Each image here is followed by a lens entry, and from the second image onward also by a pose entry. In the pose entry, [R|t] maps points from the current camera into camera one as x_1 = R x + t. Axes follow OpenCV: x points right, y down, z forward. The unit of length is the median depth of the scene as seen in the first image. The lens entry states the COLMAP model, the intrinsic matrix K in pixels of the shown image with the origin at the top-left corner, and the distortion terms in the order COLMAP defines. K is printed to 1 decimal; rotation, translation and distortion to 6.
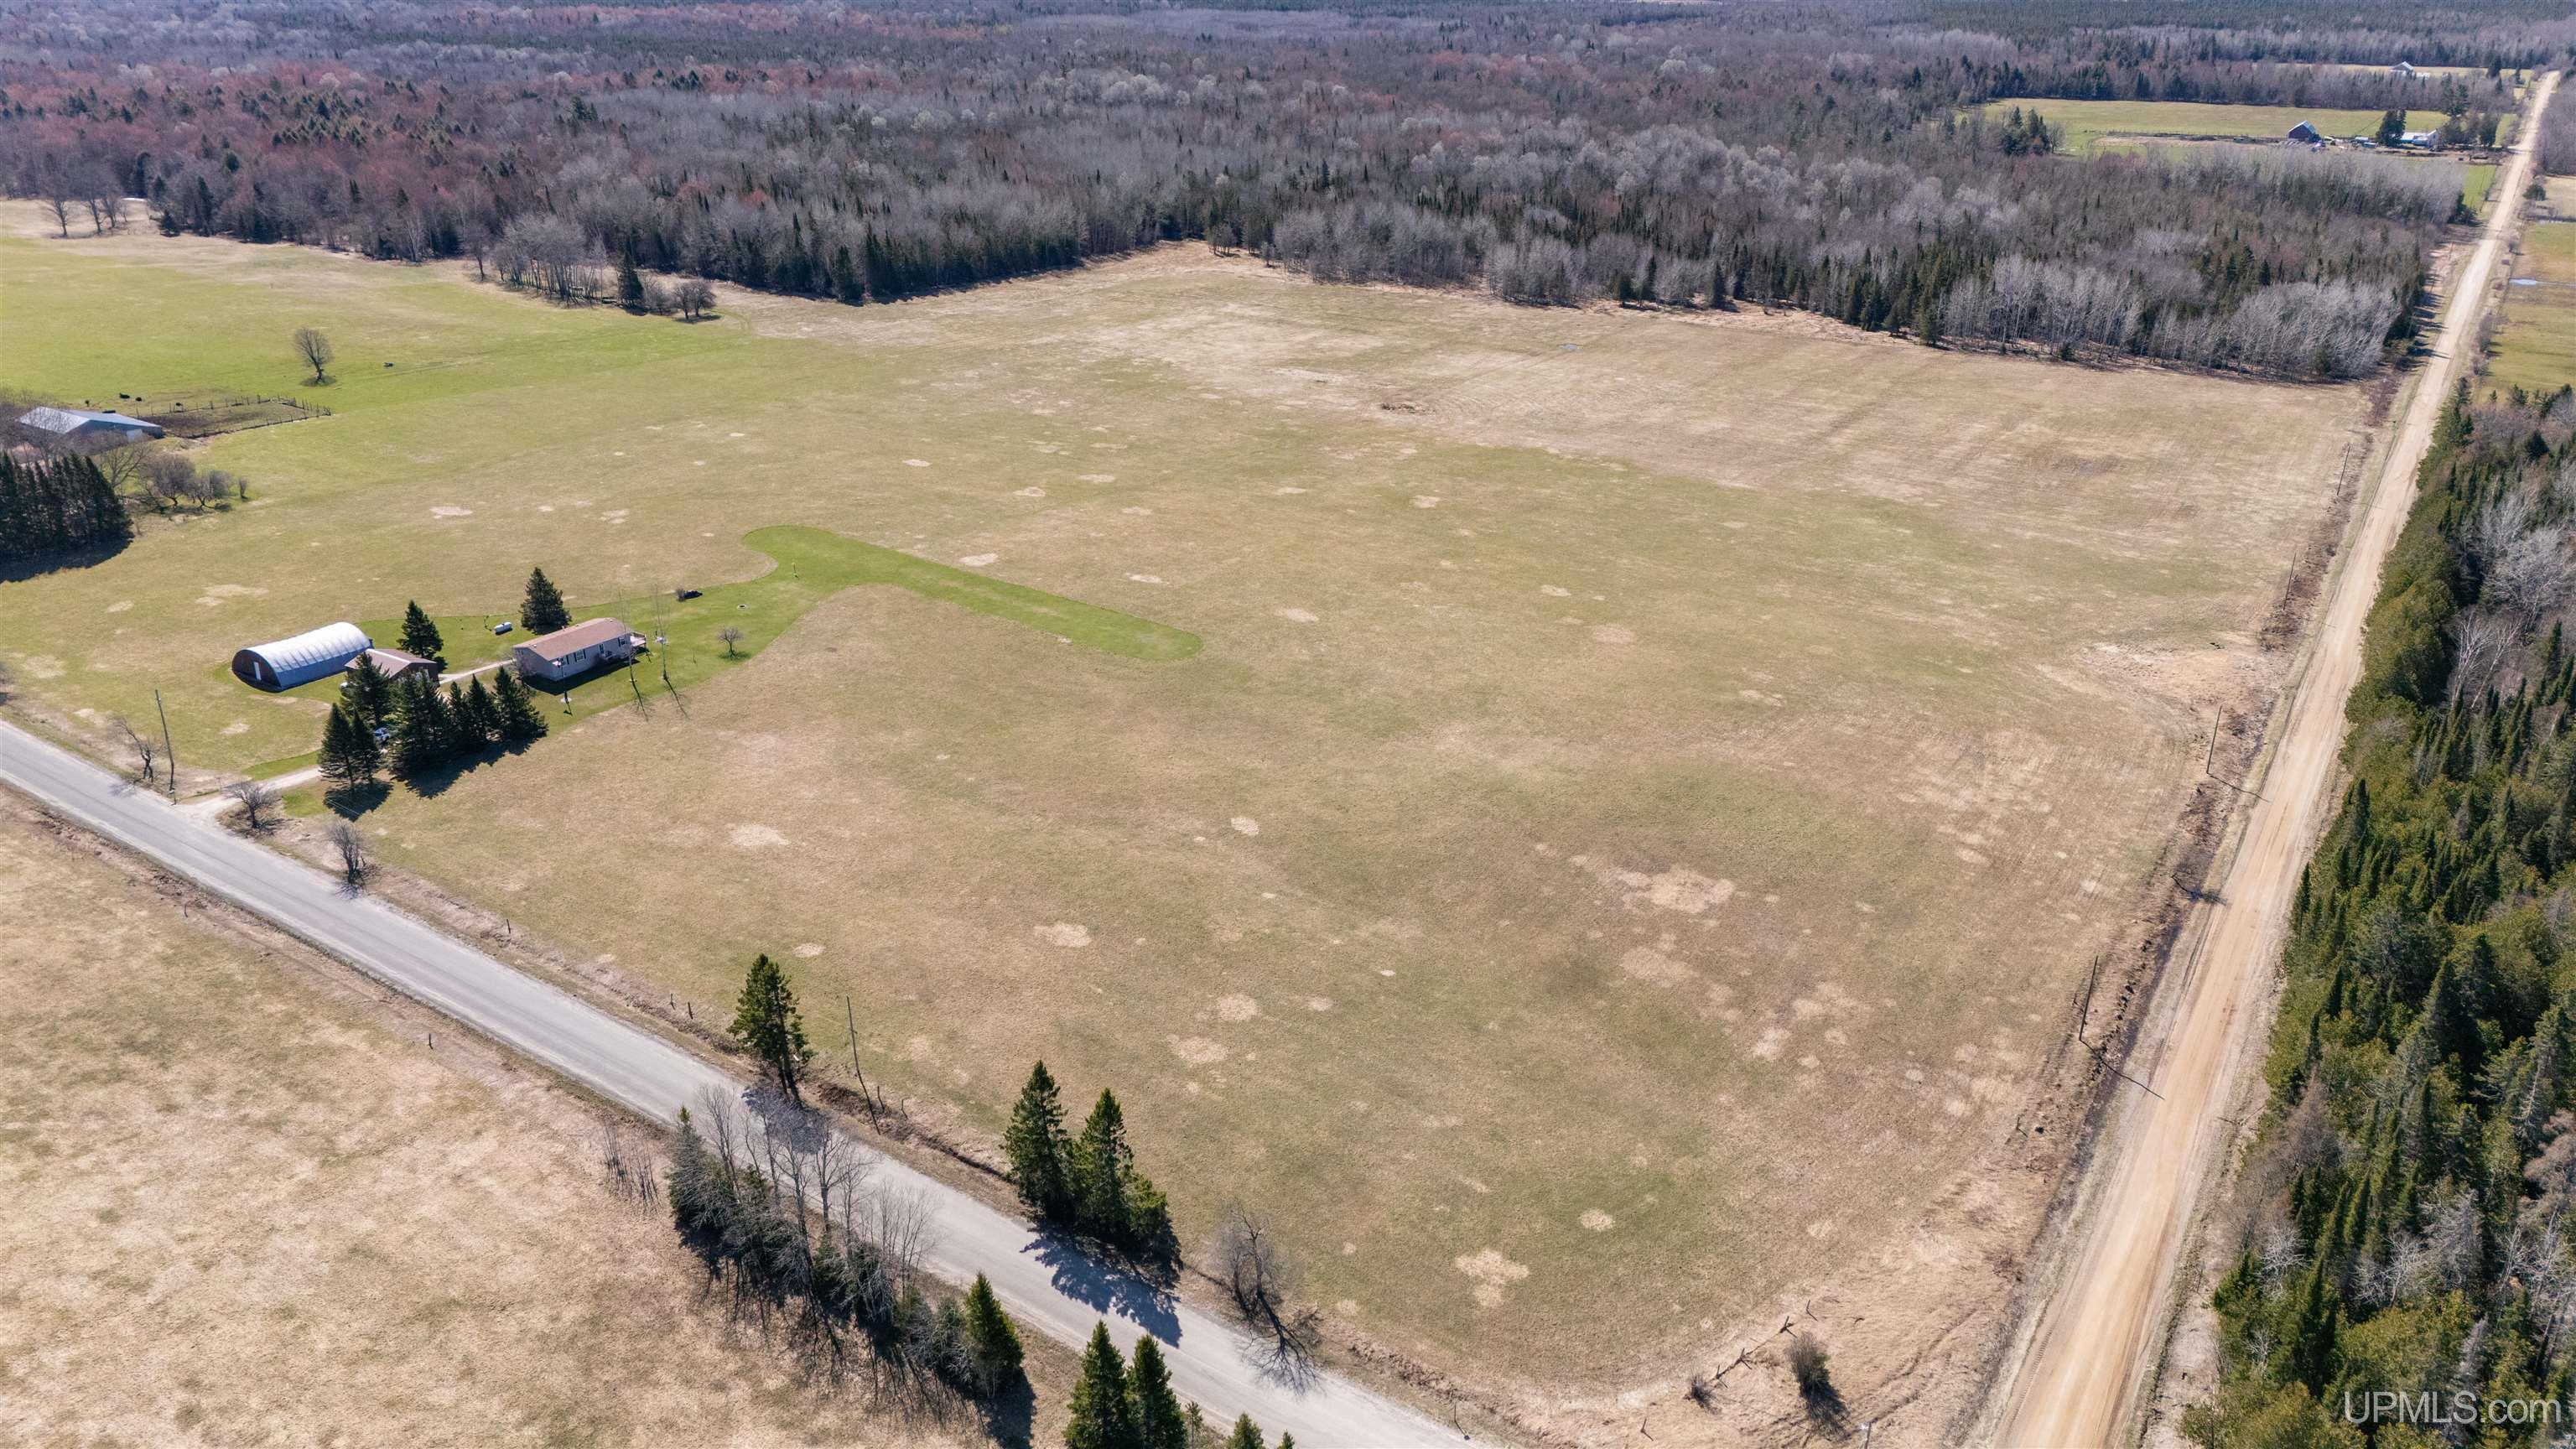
lens RADIAL K [[1891.7, 0, 1288.0], [0, 1891.7, 724.5], [0, 0, 1]] dist [0.021977, 0.000294]
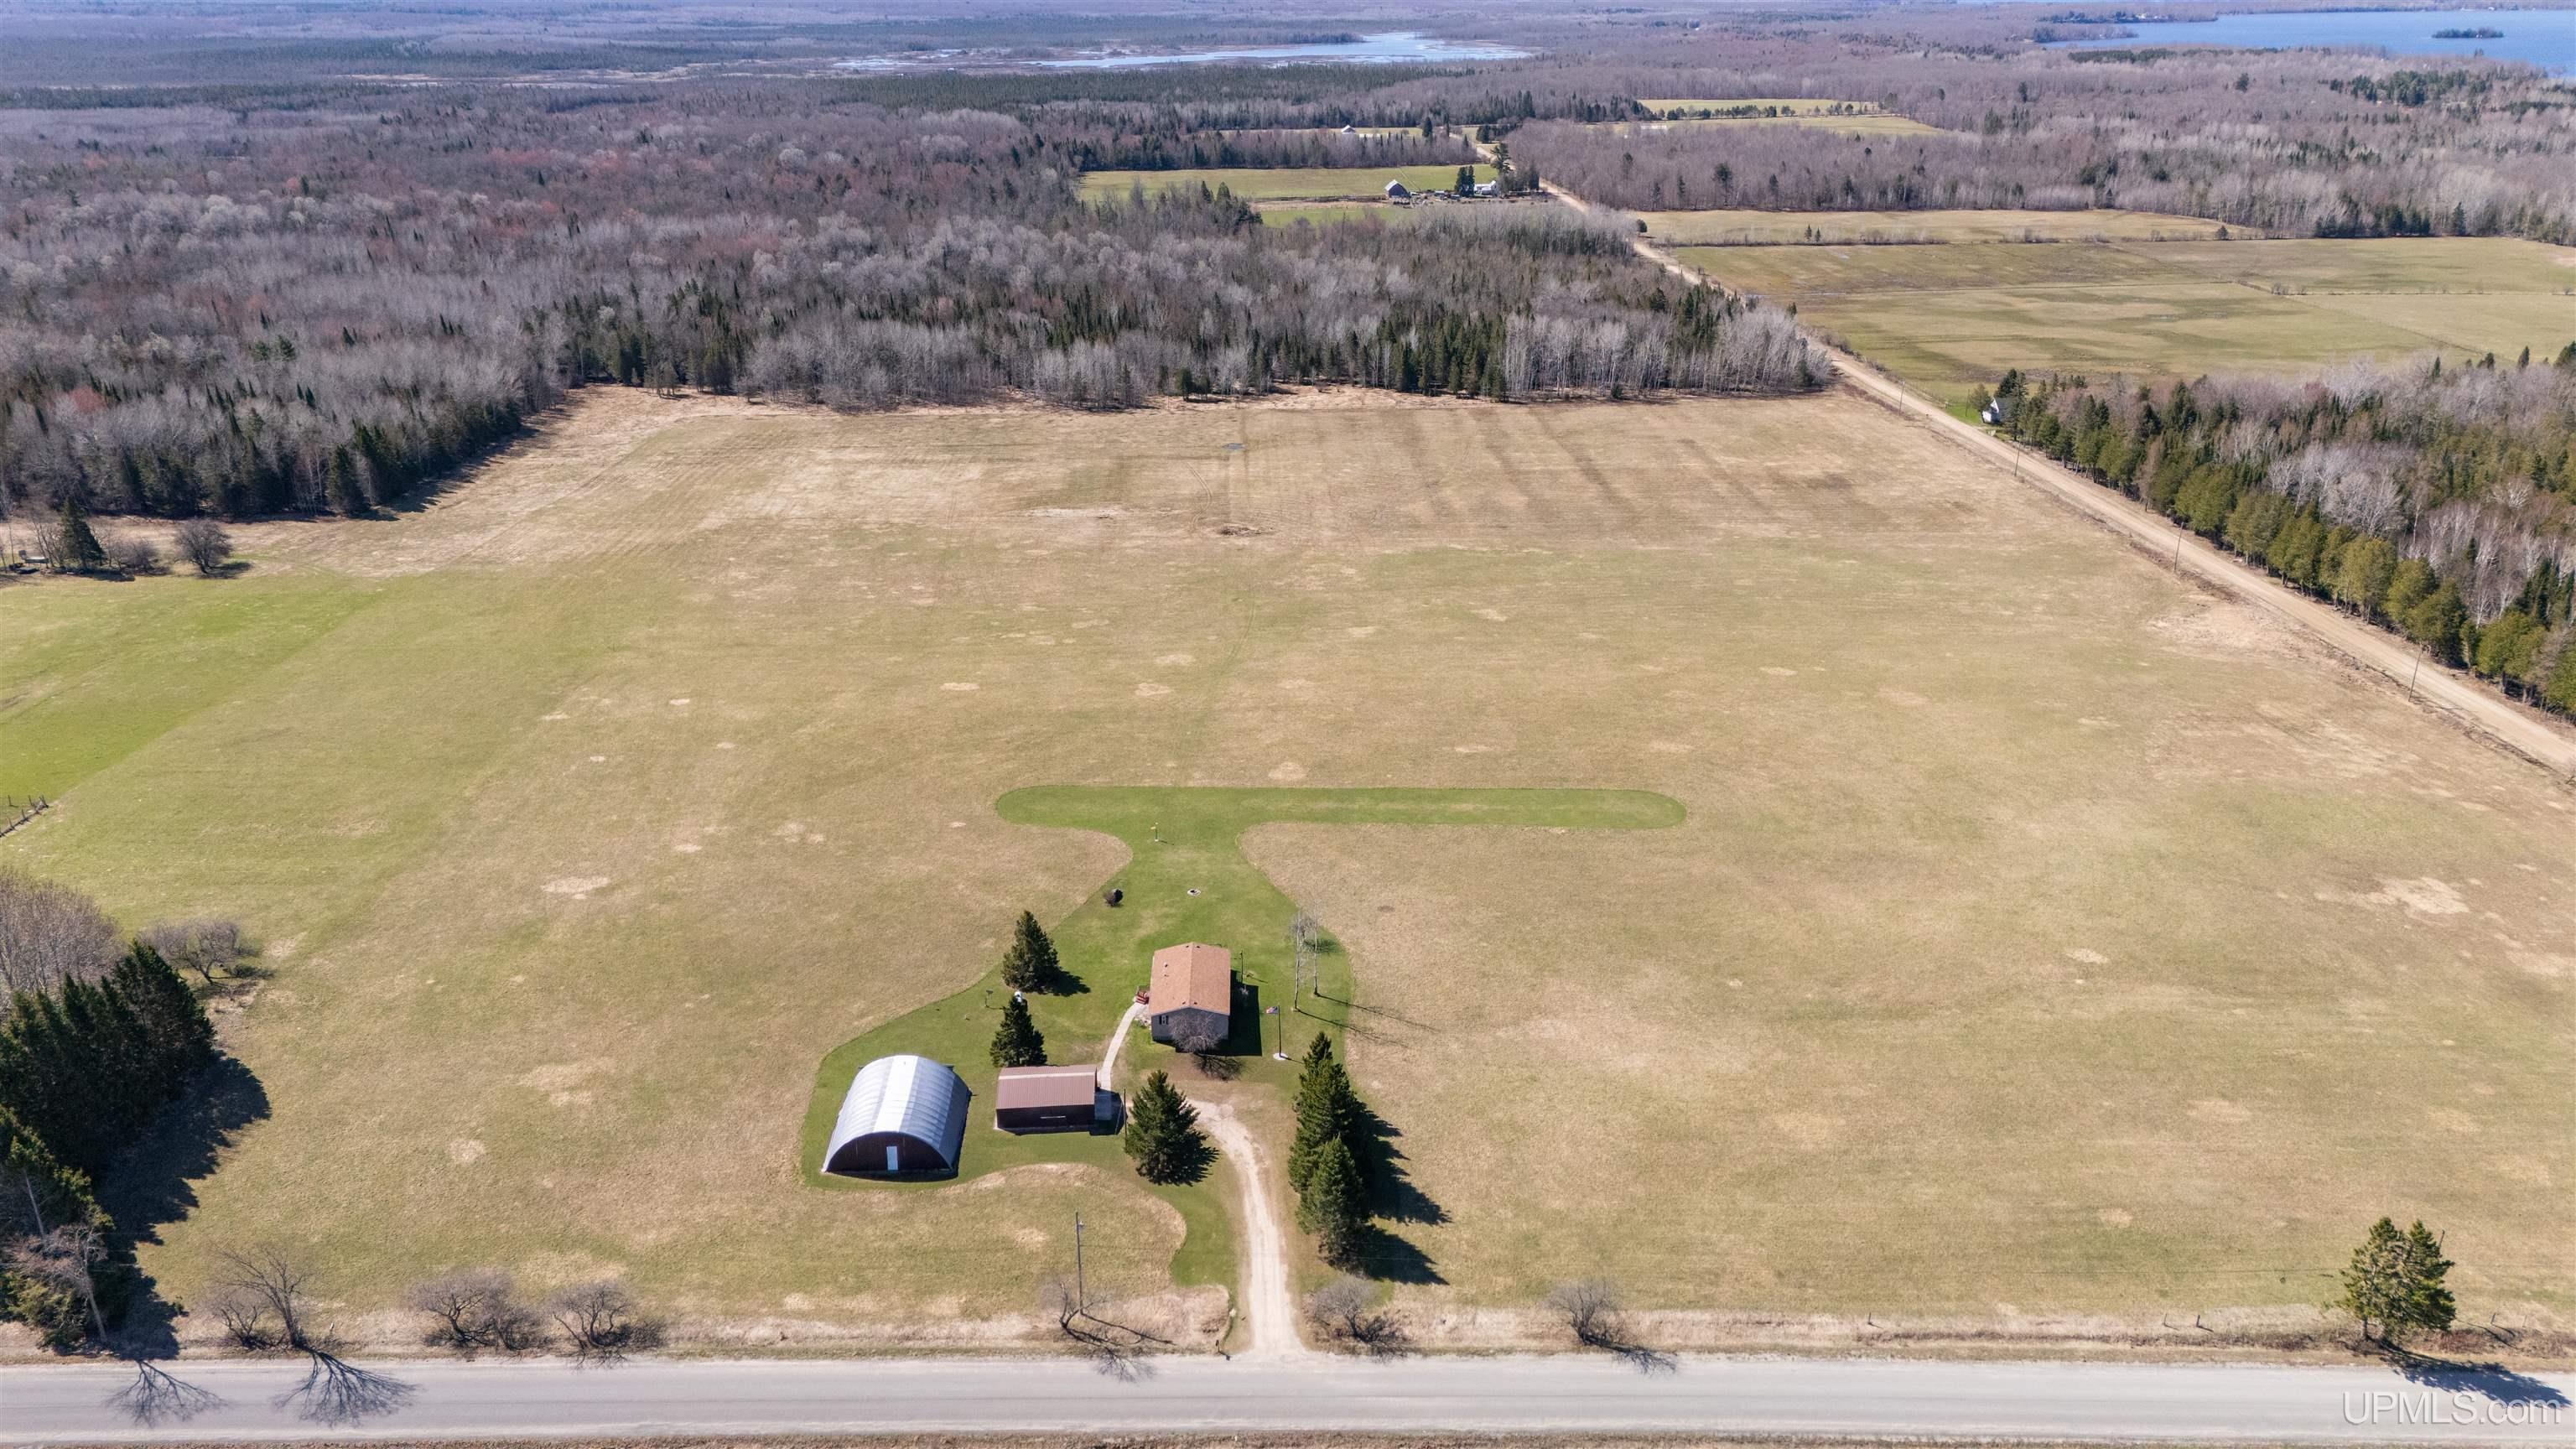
lens RADIAL K [[1886.6, 0, 1288.0], [0, 1886.6, 724.5], [0, 0, 1]] dist [0.090270, -0.077350]
pose [[0.812832, -0.215162, 0.541304, -0.385119], [0.234761, 0.971471, 0.033627, -0.085390], [-0.533096, 0.099744, 0.840154, 0.169709]]
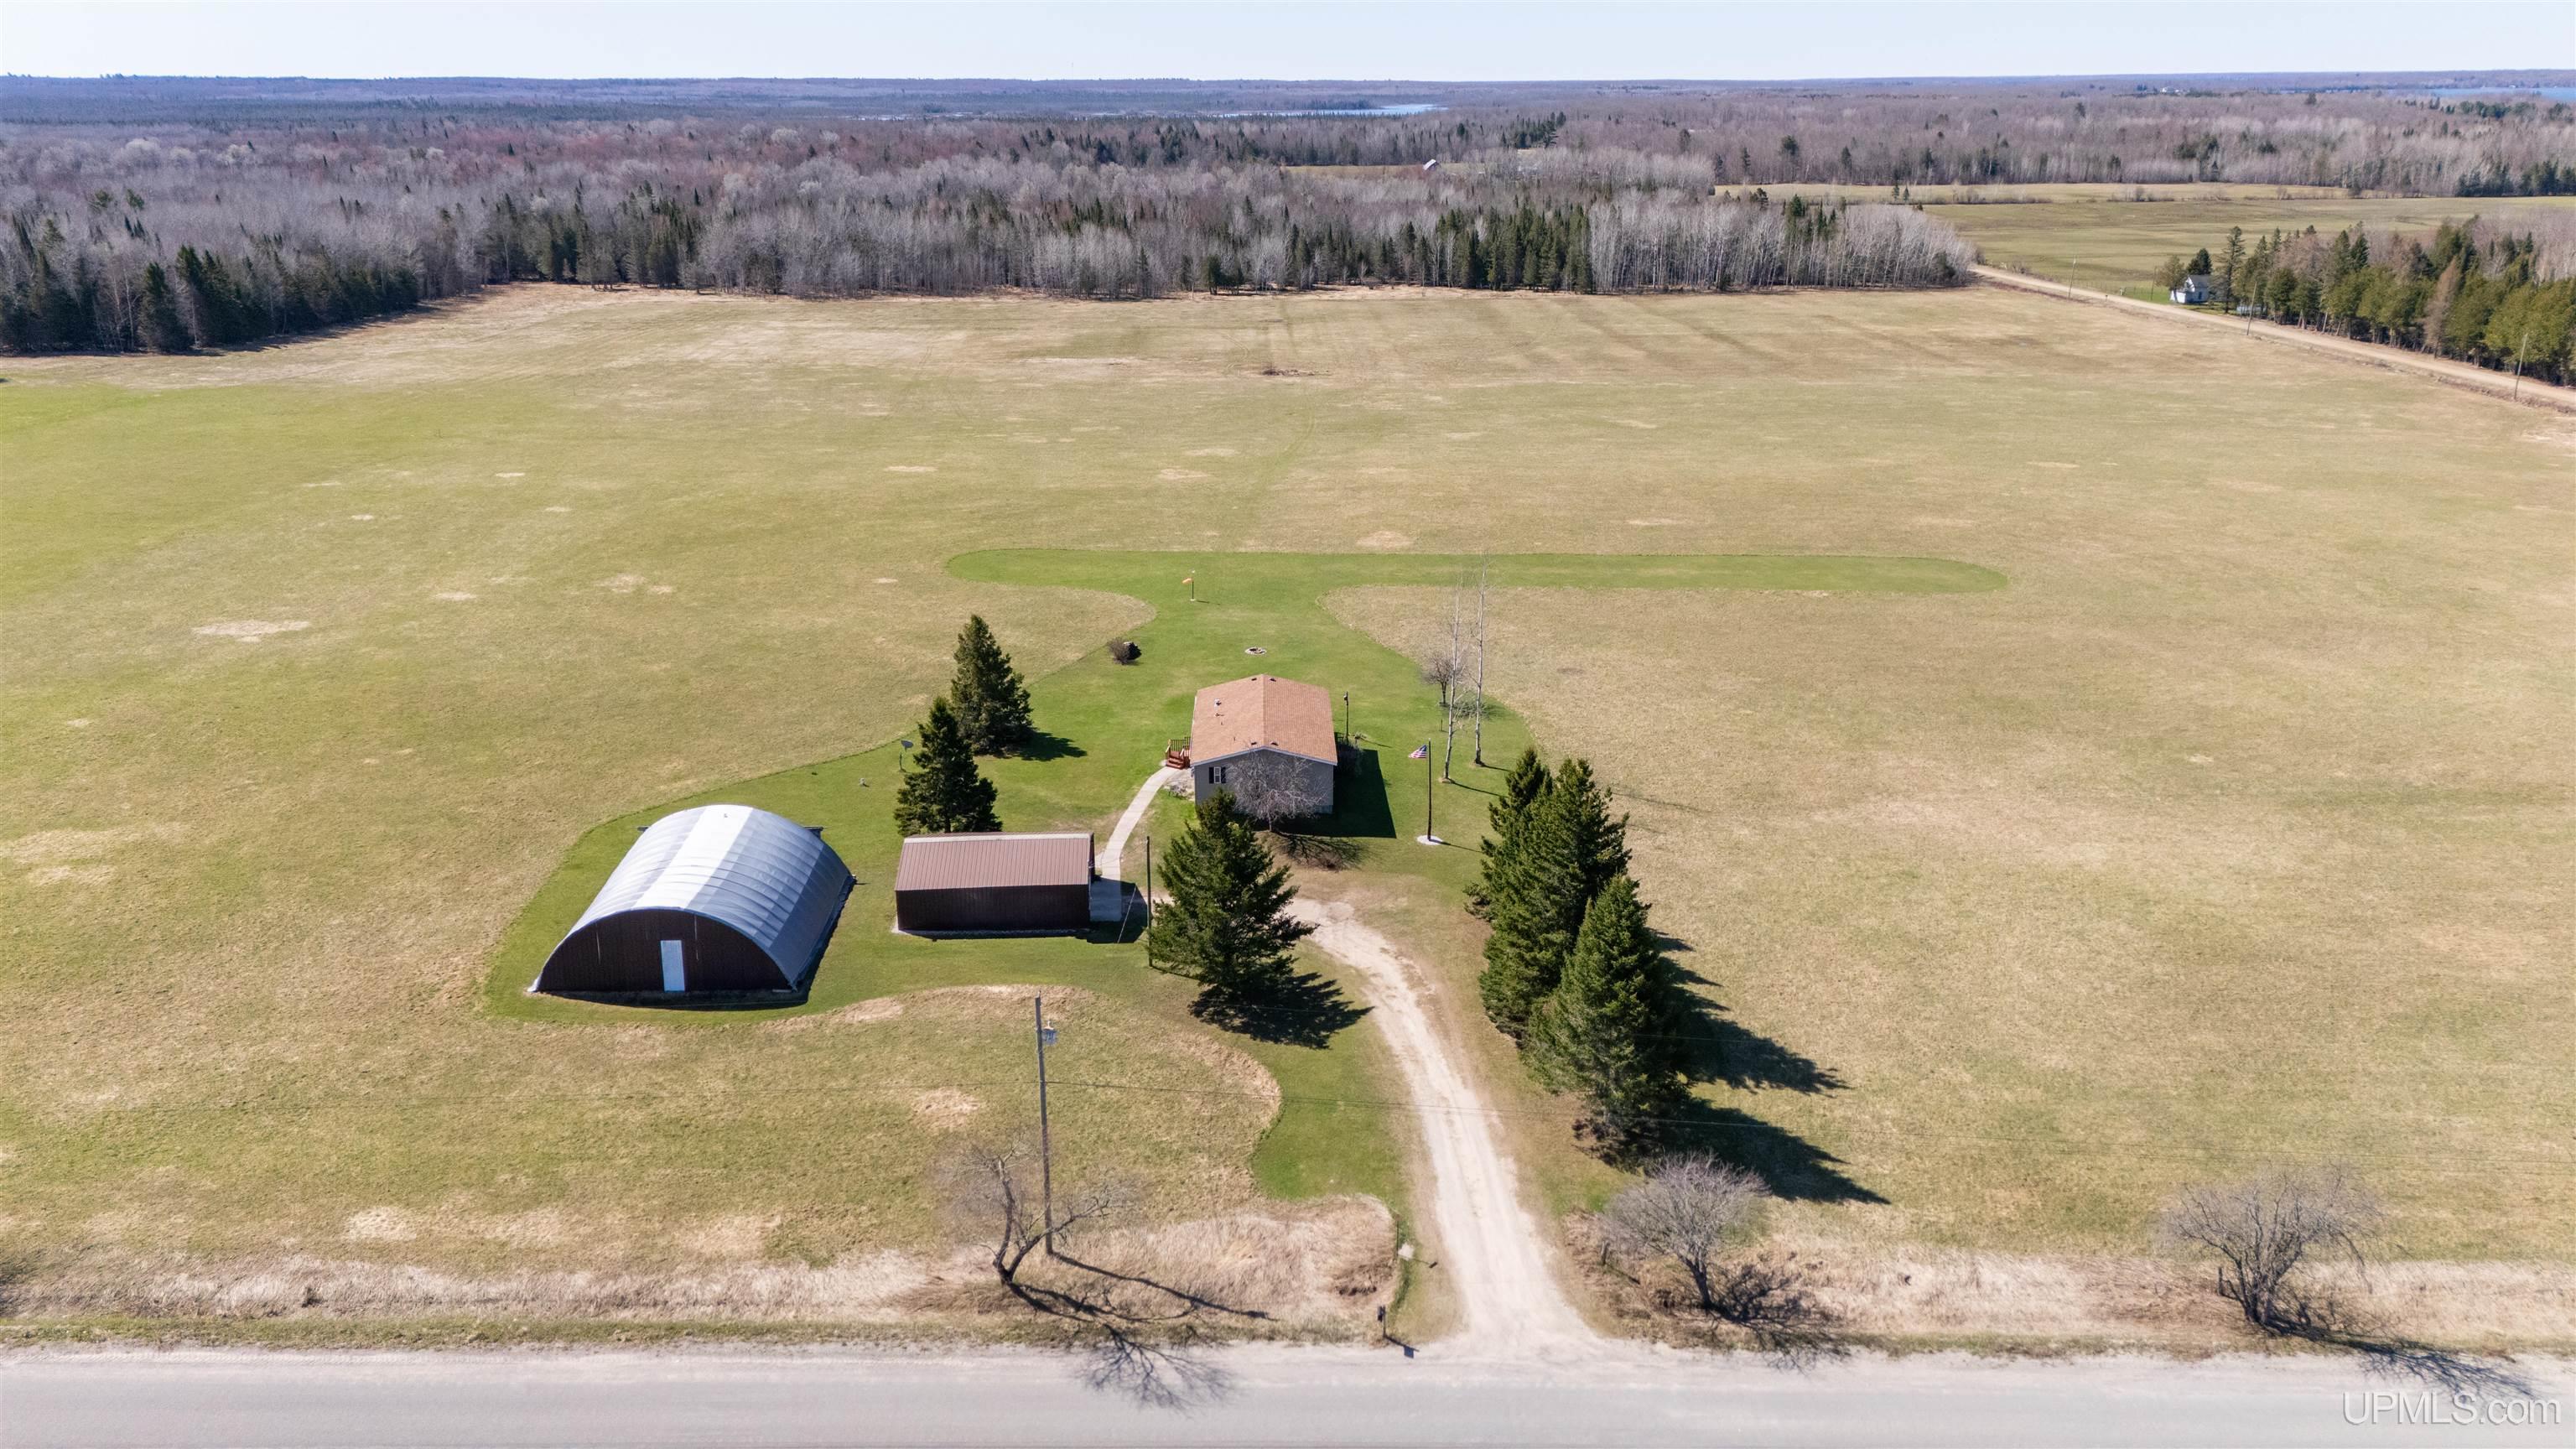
lens RADIAL K [[1886.6, 0, 1288.0], [0, 1886.6, 724.5], [0, 0, 1]] dist [0.090270, -0.077350]
pose [[0.816674, -0.187563, 0.545769, -0.317394], [0.231675, 0.972714, -0.012381, -0.020342], [-0.528555, 0.136553, 0.837844, 0.332171]]
